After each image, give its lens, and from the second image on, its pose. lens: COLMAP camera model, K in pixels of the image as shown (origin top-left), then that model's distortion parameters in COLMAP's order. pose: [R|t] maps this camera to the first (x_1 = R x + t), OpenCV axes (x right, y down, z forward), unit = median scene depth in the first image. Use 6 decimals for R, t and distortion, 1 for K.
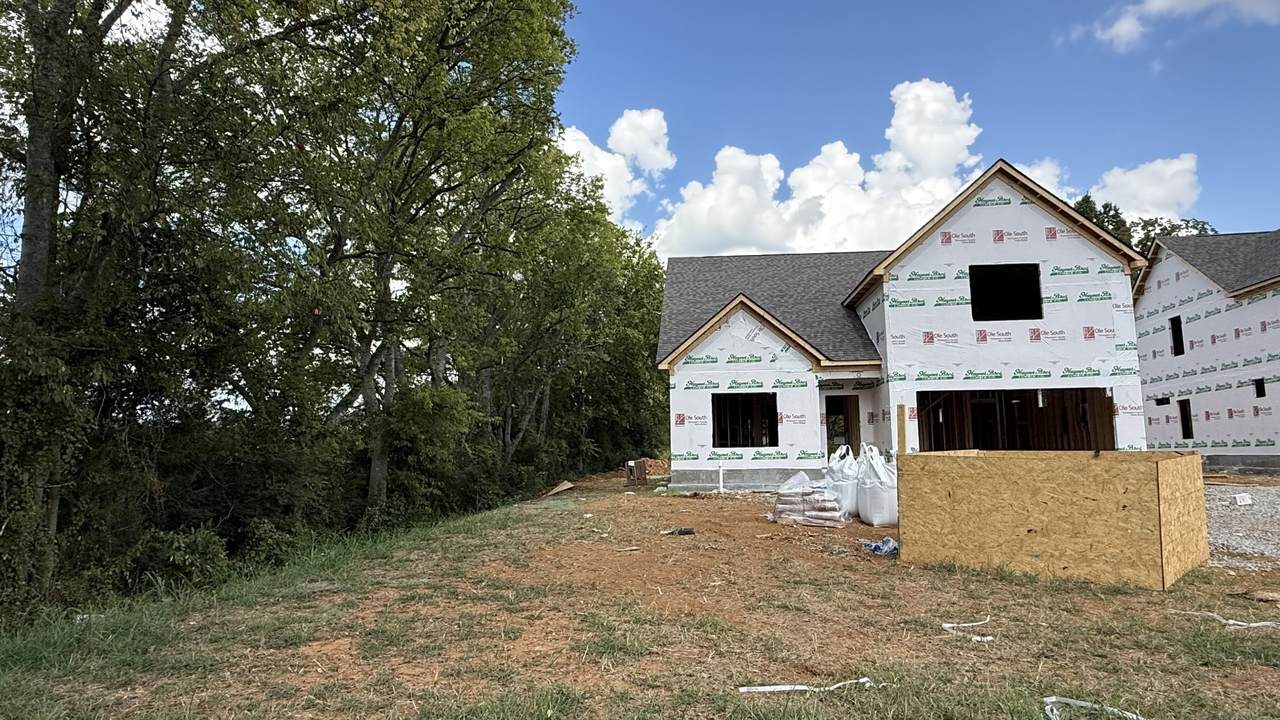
lens RADIAL K [[750.3, 0, 640.0], [0, 750.3, 360.0], [0, 0, 1]] dist [-0.003055, 0.001155]
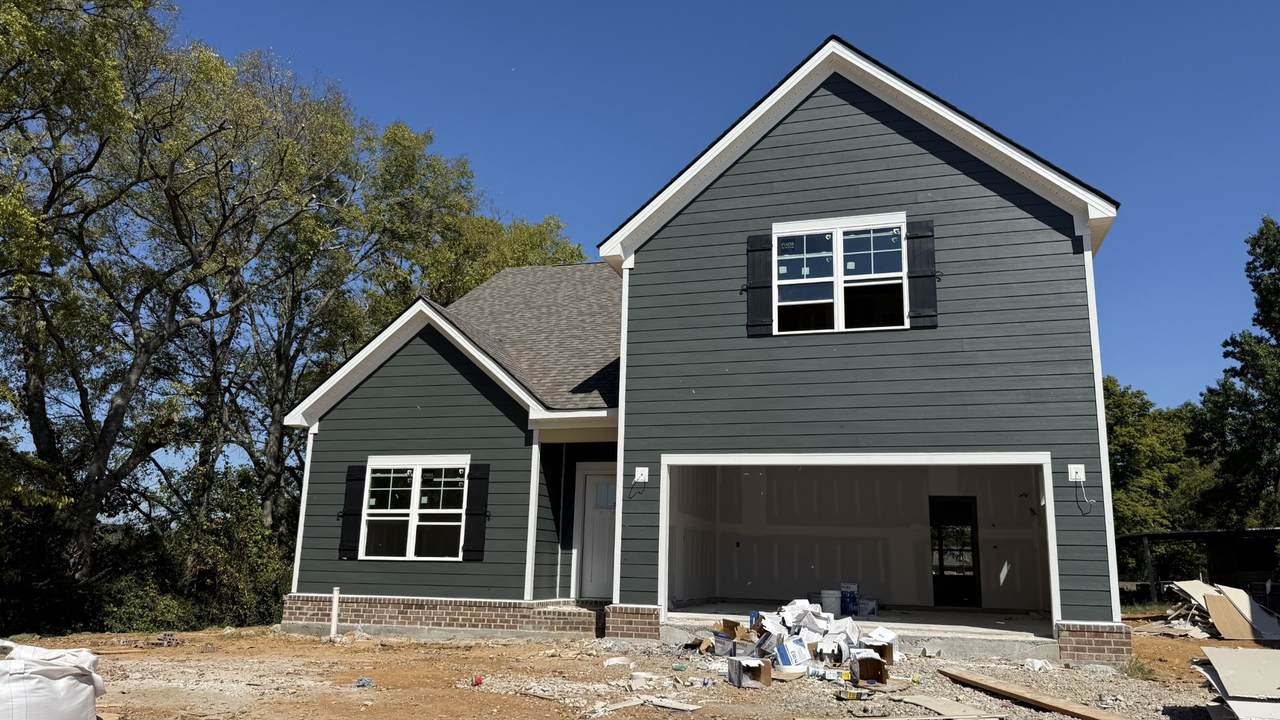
lens RADIAL K [[938.4, 0, 640.0], [0, 938.4, 360.0], [0, 0, 1]] dist [0.122047, -0.207109]
pose [[0.980805, -0.006217, -0.194892, 0.463520], [-0.011335, 0.995983, -0.088818, 0.026837], [0.194661, 0.089322, 0.976795, 0.311198]]
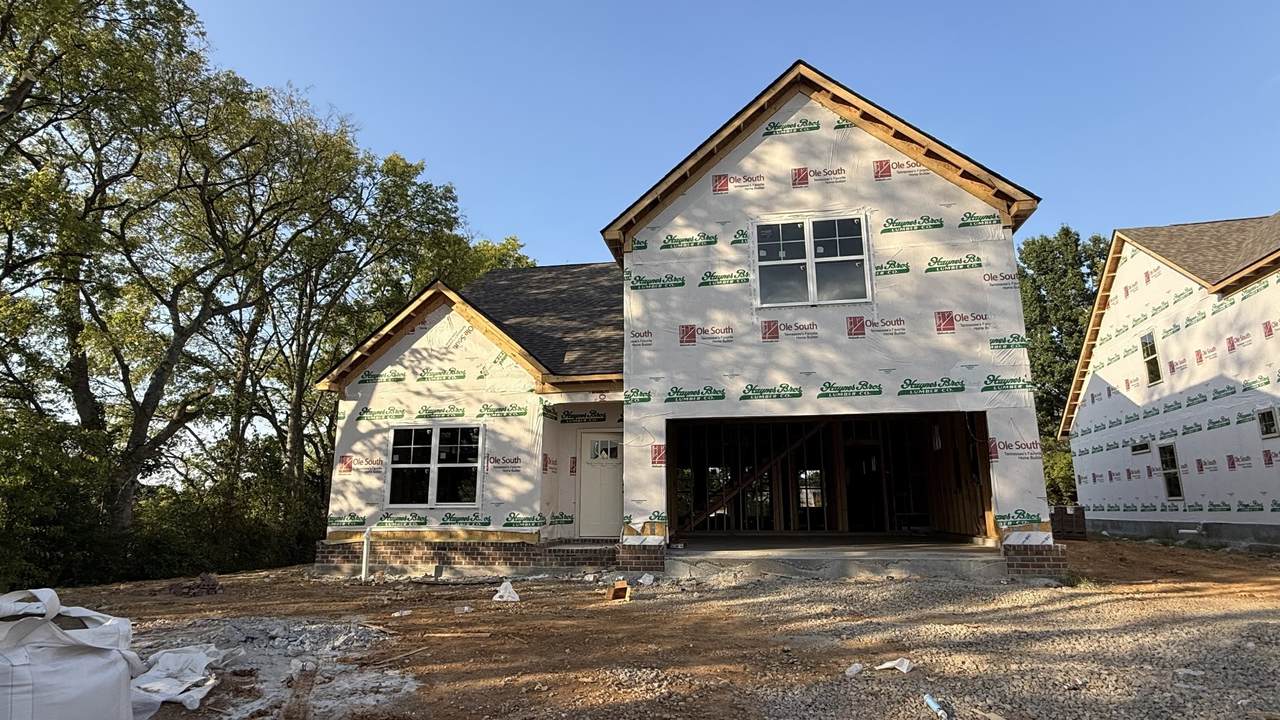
lens RADIAL K [[683.1, 0, 640.0], [0, 683.1, 360.0], [0, 0, 1]] dist [0.000620, 0.001767]
pose [[0.996821, -0.008660, -0.079202, 0.376833], [0.001674, 0.996132, -0.087852, 0.040811], [0.079656, 0.087440, 0.992980, 0.411553]]
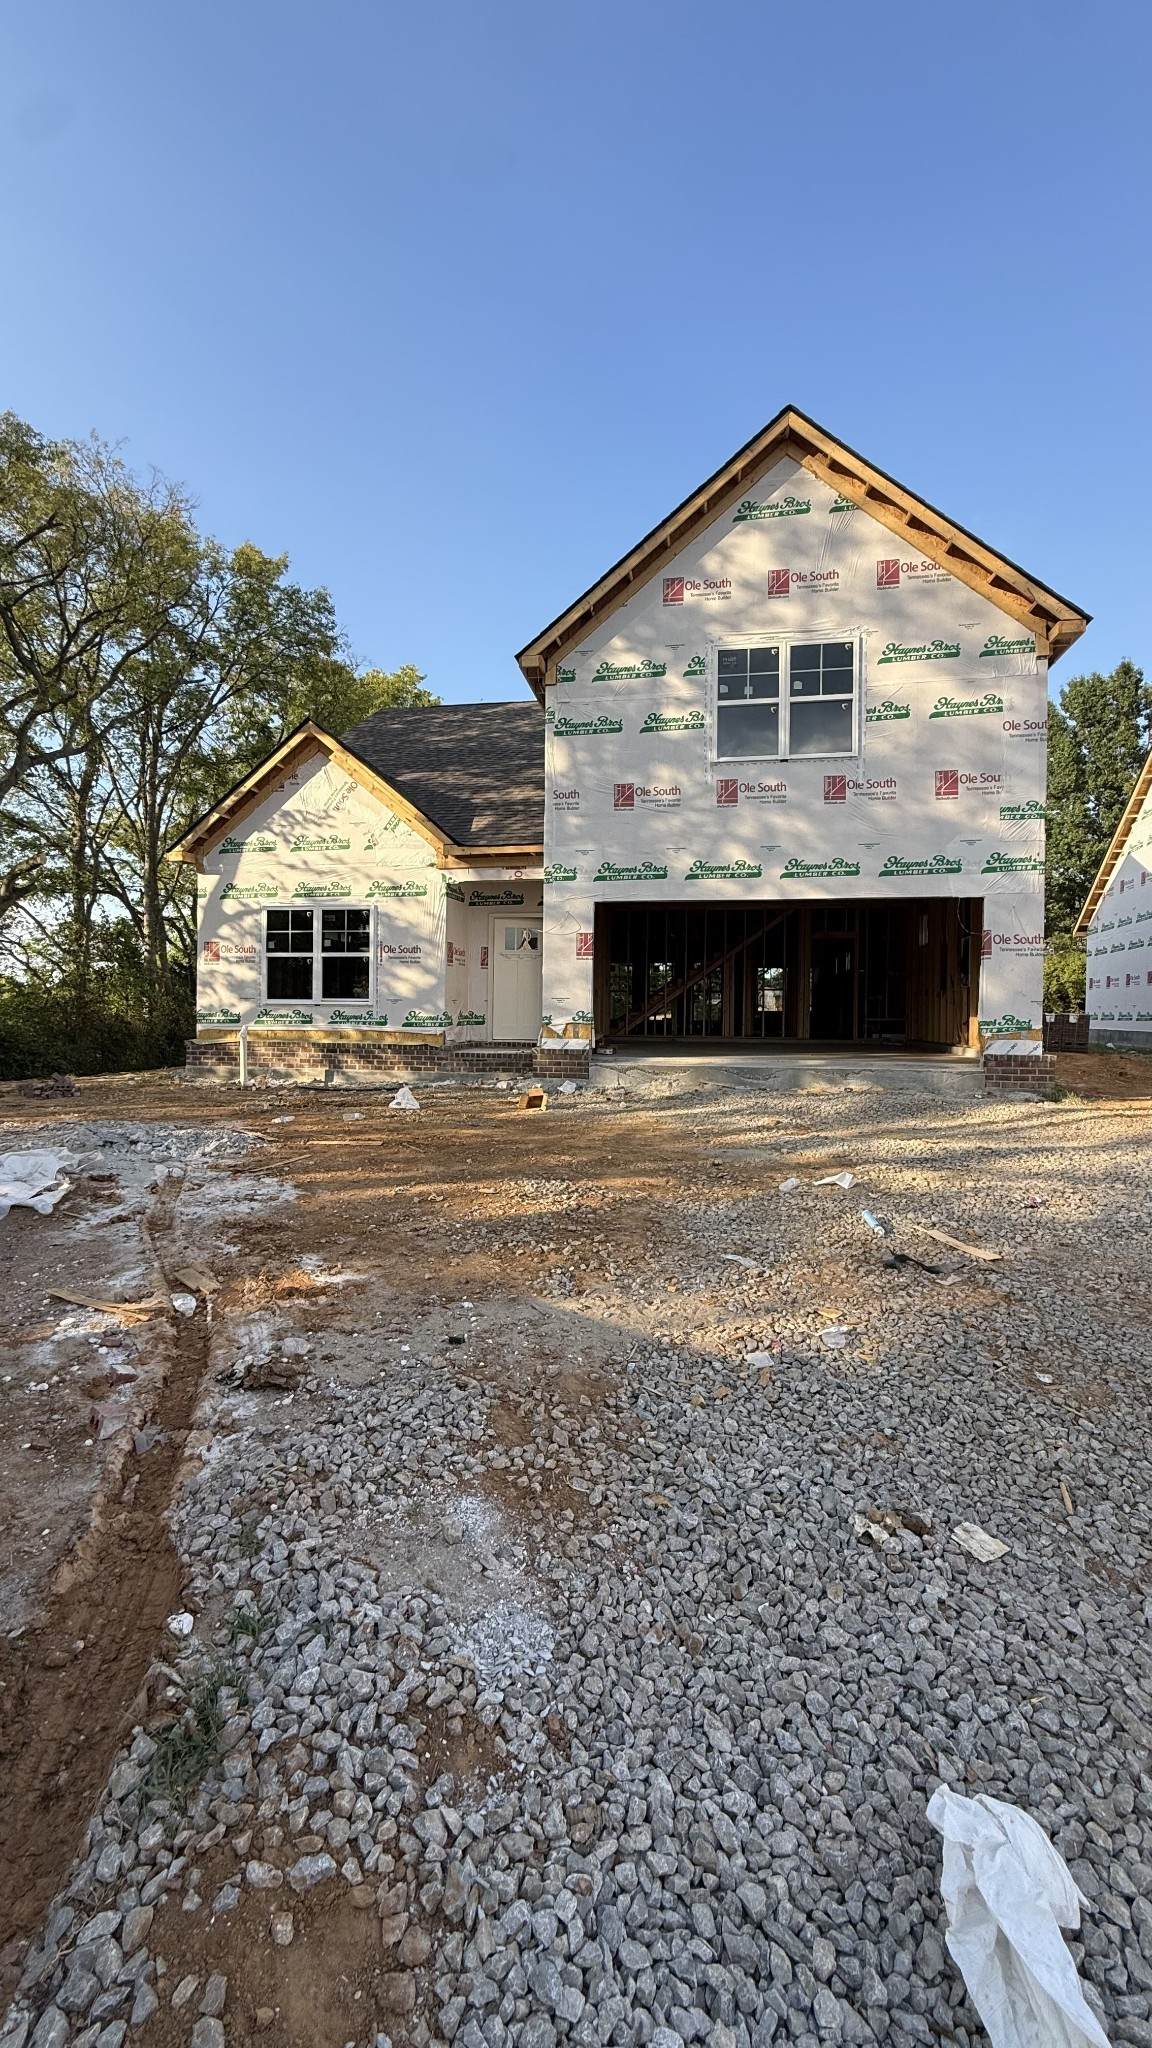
lens RADIAL K [[823.0, 0, 576.0], [0, 823.0, 1024.0], [0, 0, 1]] dist [-0.000050, 0.000094]
pose [[0.996775, 0.023036, -0.076864, 0.384994], [-0.012087, 0.990080, 0.139986, 0.043703], [0.079326, -0.138606, 0.987166, 0.413300]]
